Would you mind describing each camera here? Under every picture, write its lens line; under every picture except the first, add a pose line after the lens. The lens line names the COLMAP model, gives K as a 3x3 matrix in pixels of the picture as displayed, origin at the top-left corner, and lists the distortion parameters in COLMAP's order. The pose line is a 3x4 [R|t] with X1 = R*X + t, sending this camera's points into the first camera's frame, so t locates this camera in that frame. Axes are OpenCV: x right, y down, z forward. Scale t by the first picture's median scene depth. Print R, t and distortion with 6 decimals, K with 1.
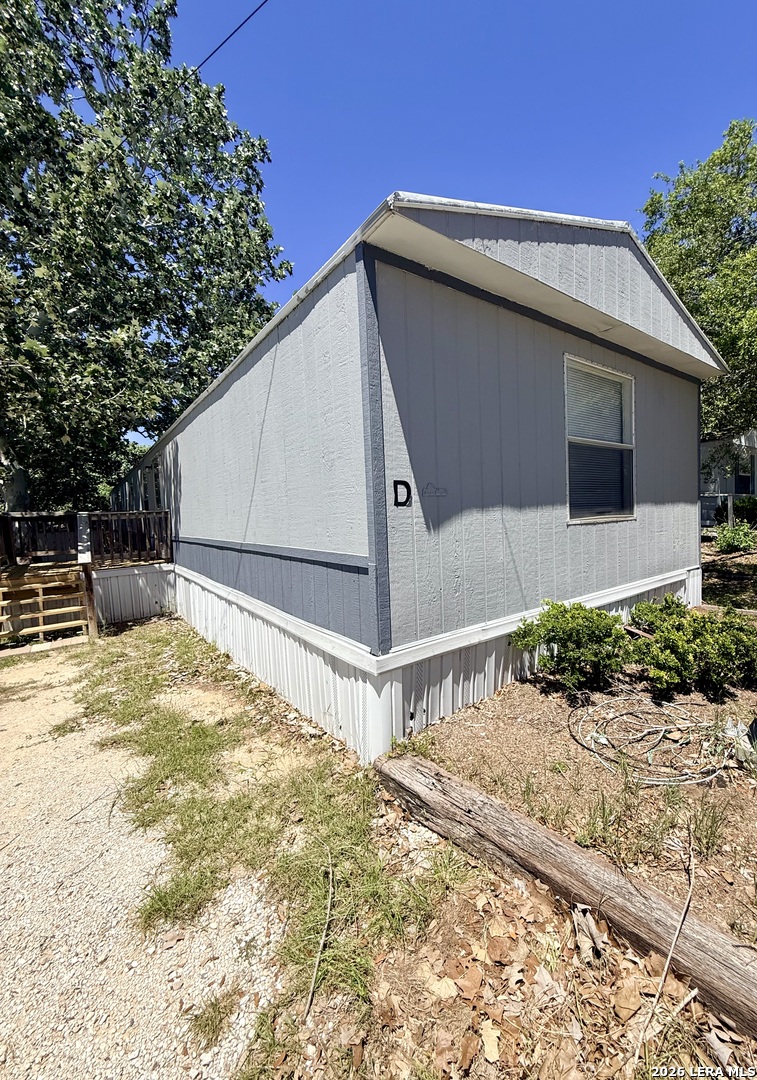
lens RADIAL K [[432.1, 0, 379.8], [0, 432.1, 540.6], [0, 0, 1]] dist [-0.000766, -0.000034]
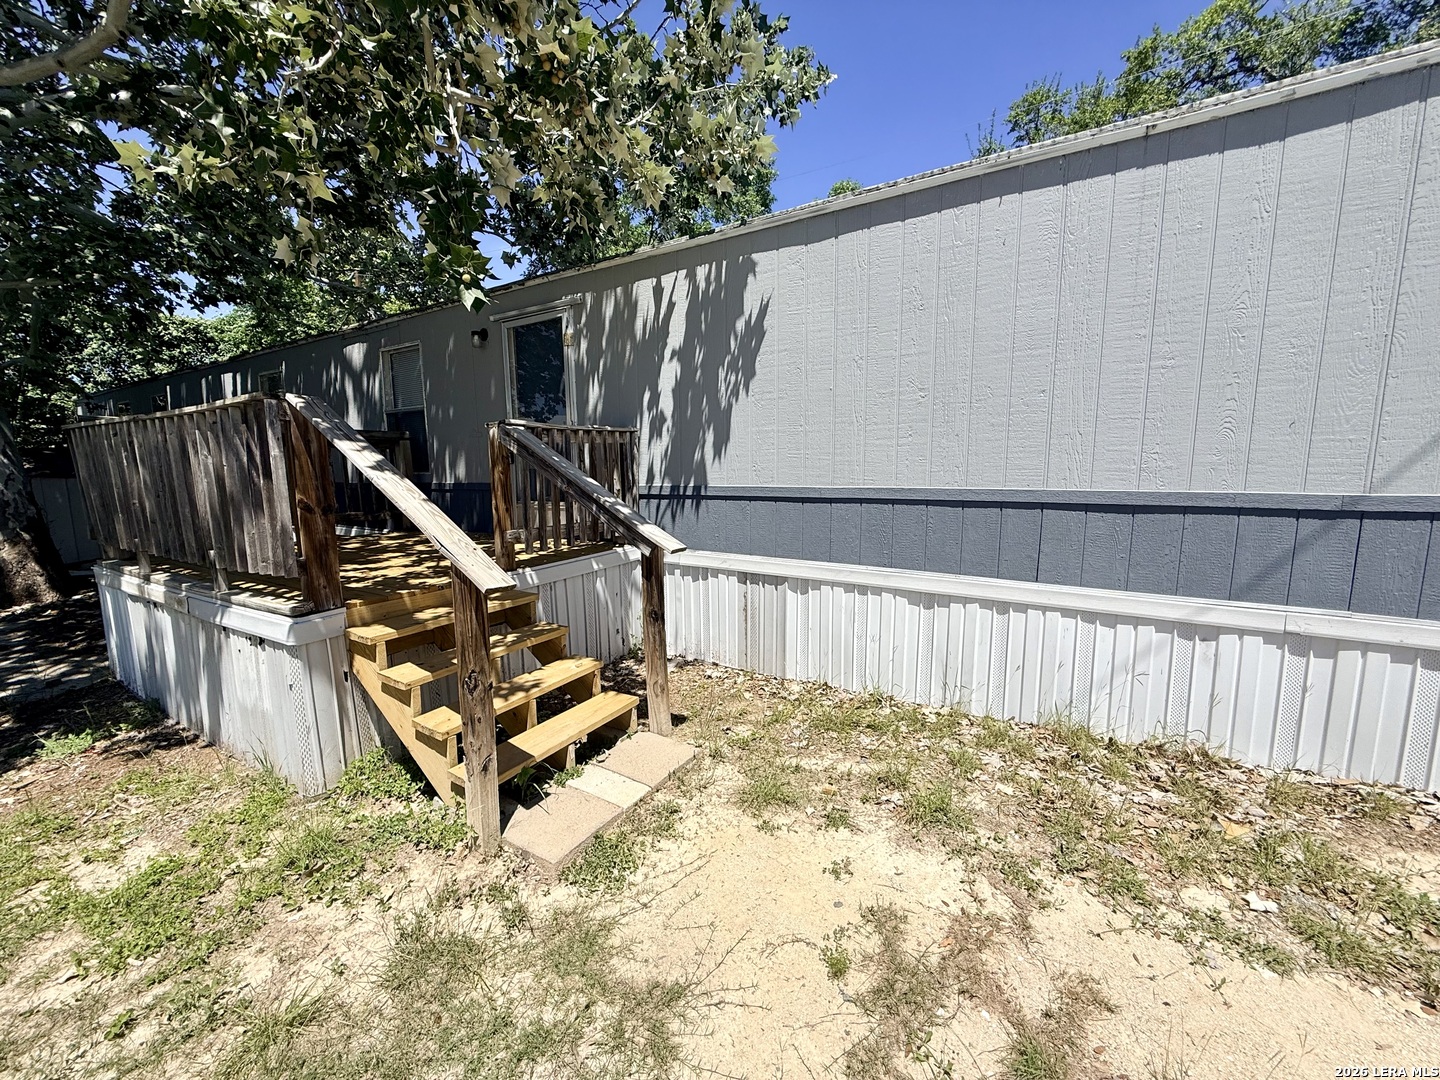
lens RADIAL K [[576.5, 0, 721.9], [0, 576.5, 542.0], [0, 0, 1]] dist [-0.000497, -0.000312]
pose [[0.928858, -0.010931, 0.370274, -1.440168], [-0.008504, 0.998672, 0.050815, 0.035738], [-0.370337, -0.050349, 0.927532, 0.883198]]
